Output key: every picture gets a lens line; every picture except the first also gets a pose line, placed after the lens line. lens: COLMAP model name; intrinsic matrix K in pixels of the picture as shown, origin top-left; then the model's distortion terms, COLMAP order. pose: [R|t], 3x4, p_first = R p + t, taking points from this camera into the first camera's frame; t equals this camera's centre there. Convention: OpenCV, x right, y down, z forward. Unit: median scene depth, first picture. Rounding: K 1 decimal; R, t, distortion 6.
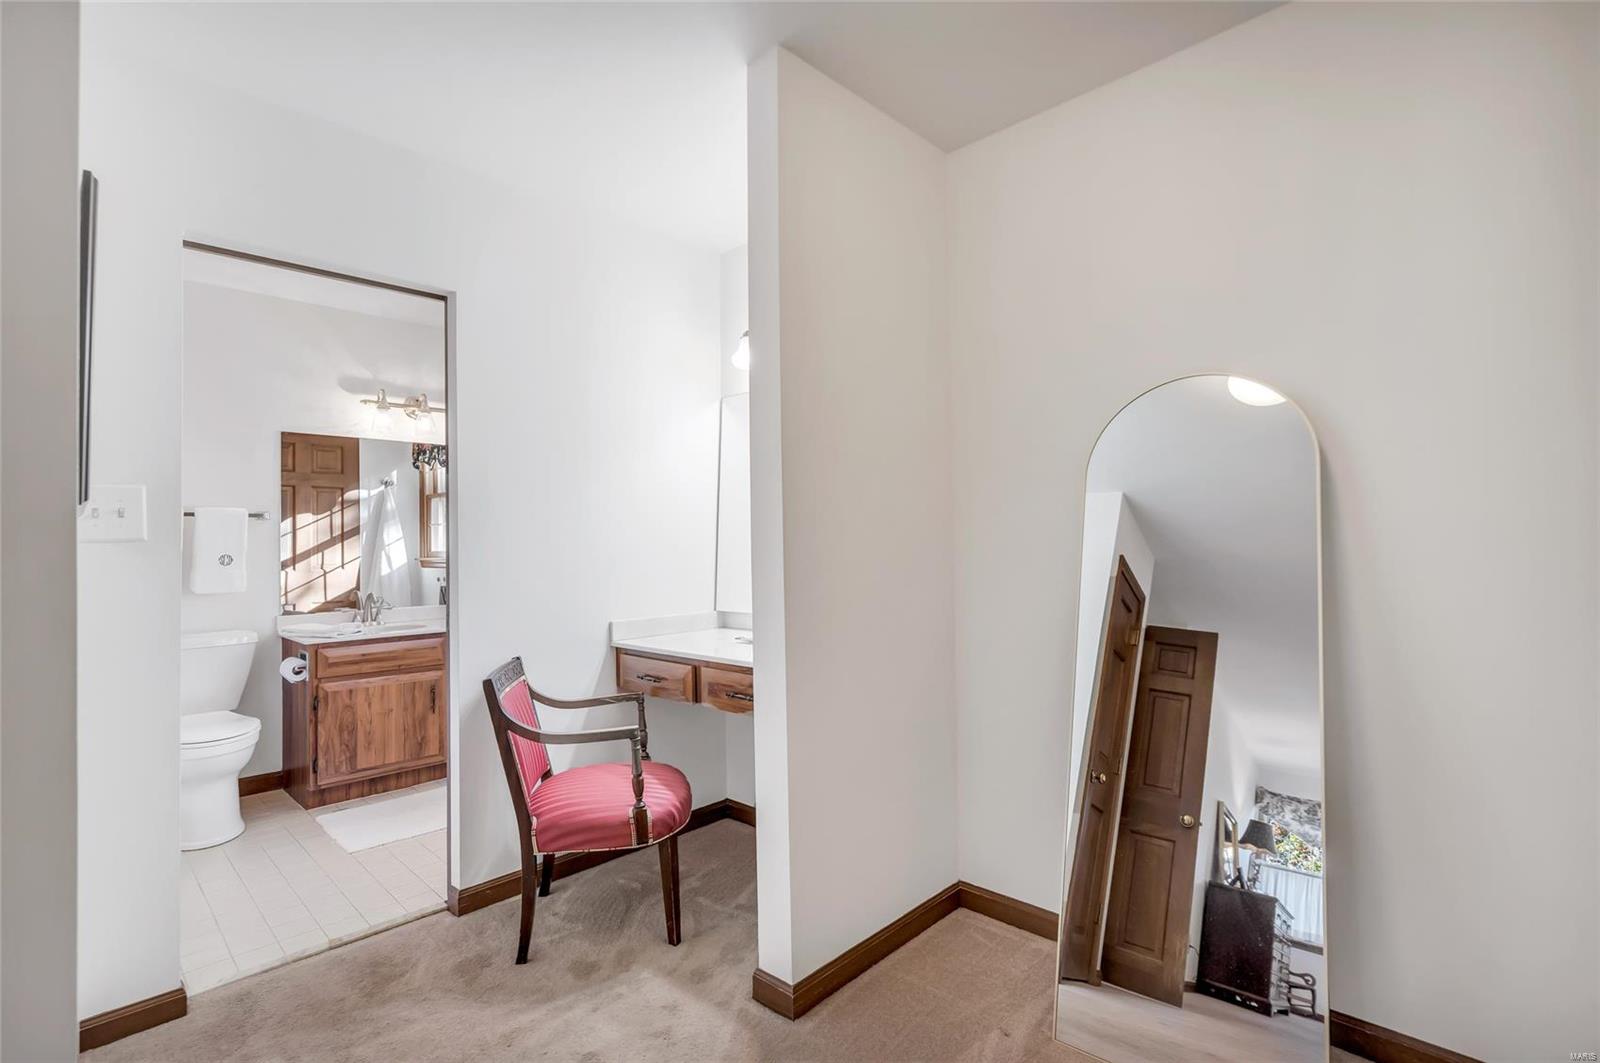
lens RADIAL K [[735.7, 0, 800.0], [0, 735.7, 531.5], [0, 0, 1]] dist [0.002370, 0.000310]
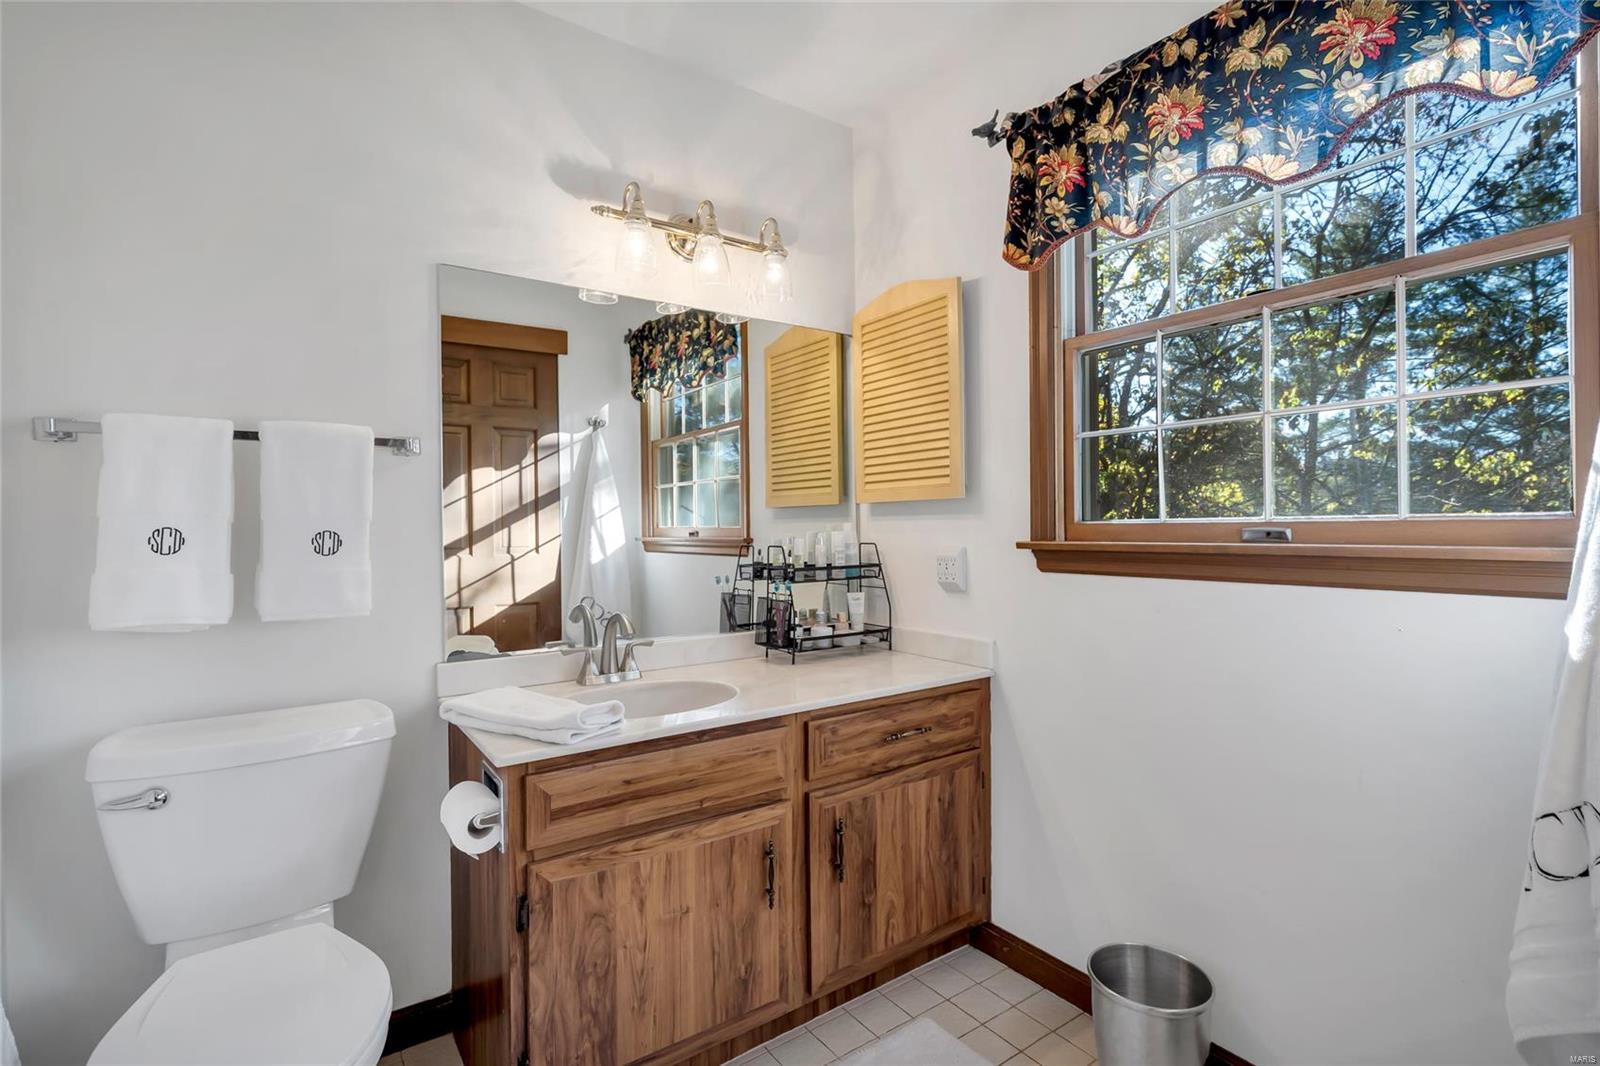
lens RADIAL K [[750.2, 0, 803.1], [0, 750.2, 524.6], [0, 0, 1]] dist [0.000124, 0.000168]
pose [[0.983029, 0.002305, -0.183434, -0.372089], [0.001392, 0.999798, 0.020026, 0.017121], [0.183443, -0.019941, 0.982828, 0.542777]]
